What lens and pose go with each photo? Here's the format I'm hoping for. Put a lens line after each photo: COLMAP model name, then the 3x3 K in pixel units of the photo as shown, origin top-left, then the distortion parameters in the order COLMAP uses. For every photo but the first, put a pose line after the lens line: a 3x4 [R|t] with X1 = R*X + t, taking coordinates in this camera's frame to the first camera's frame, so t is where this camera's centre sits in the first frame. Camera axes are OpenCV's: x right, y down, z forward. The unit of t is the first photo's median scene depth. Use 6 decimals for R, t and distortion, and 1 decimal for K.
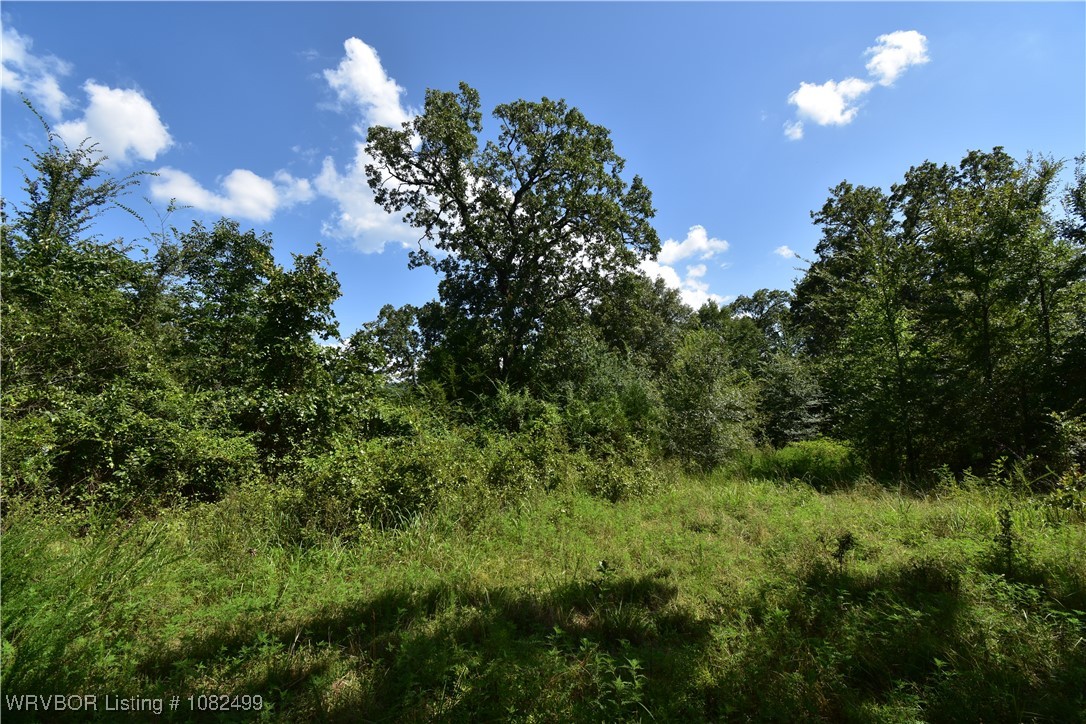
lens RADIAL K [[477.4, 0, 549.3], [0, 477.4, 364.3], [0, 0, 1]] dist [0.003417, -0.017761]
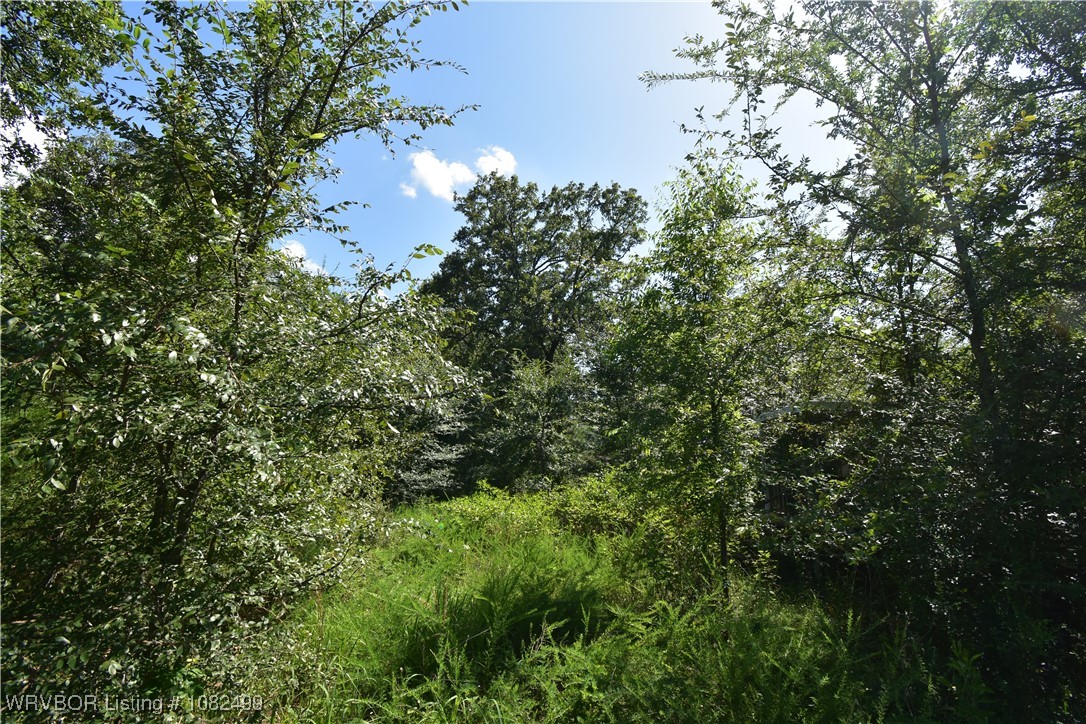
lens RADIAL K [[477.4, 0, 549.3], [0, 477.4, 364.3], [0, 0, 1]] dist [0.003417, -0.017761]
pose [[0.669378, 0.172559, 0.722604, 0.158087], [-0.119411, 0.984995, -0.124604, 0.053864], [-0.733263, -0.002880, 0.679939, 0.423087]]
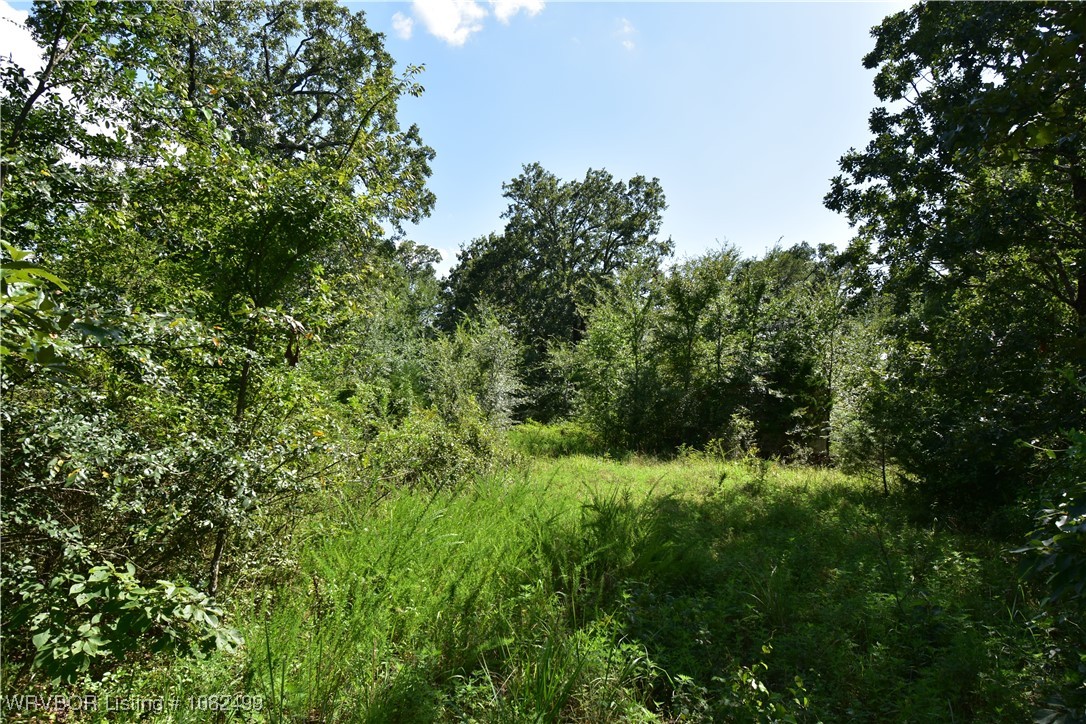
lens RADIAL K [[675.7, 0, 543.0], [0, 675.7, 362.0], [0, 0, 1]] dist [-0.001112, -0.000064]
pose [[0.741493, 0.087193, 0.665271, -0.312268], [-0.136156, 0.990444, 0.021945, -0.012708], [-0.657001, -0.106853, 0.746279, -0.107044]]
